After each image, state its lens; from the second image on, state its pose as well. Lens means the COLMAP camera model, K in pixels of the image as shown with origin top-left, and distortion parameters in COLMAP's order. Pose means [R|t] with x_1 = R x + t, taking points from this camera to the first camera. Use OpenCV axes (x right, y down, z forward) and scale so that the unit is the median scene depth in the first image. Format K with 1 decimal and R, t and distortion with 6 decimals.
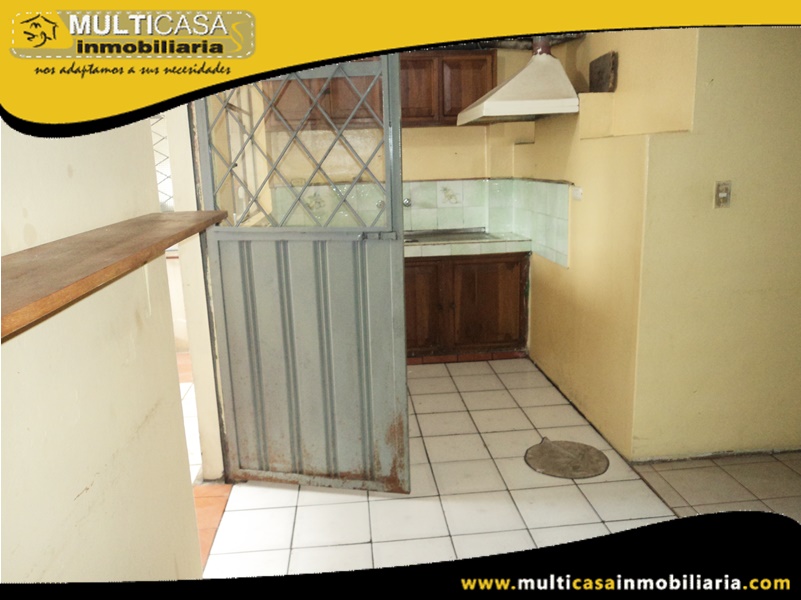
lens RADIAL K [[644.4, 0, 400.5], [0, 644.4, 300.0], [0, 0, 1]] dist [0.001030, 0.001090]
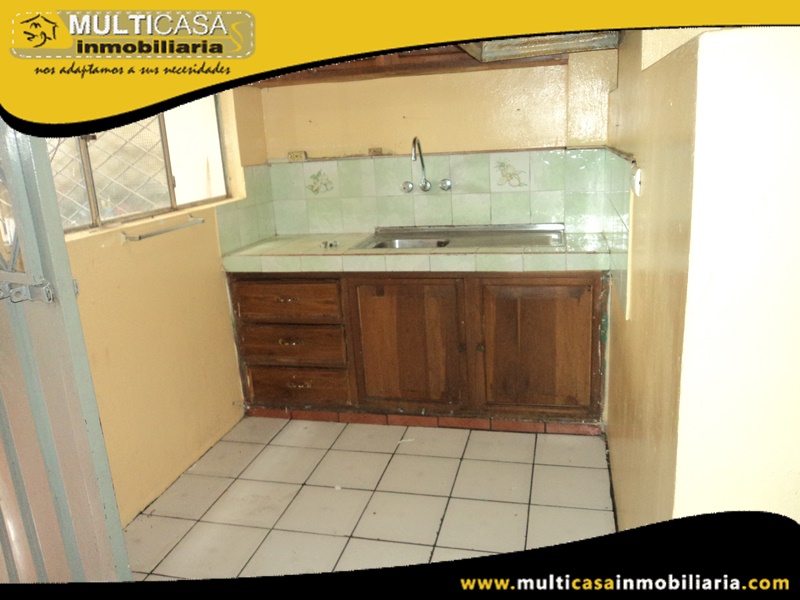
lens RADIAL K [[643.6, 0, 400.0], [0, 643.6, 300.0], [0, 0, 1]] dist [0.001030, 0.001090]
pose [[0.945544, 0.062884, -0.319361, 0.204222], [-0.044452, 0.996915, 0.064688, -0.075874], [0.322444, -0.046969, 0.945423, 0.353593]]
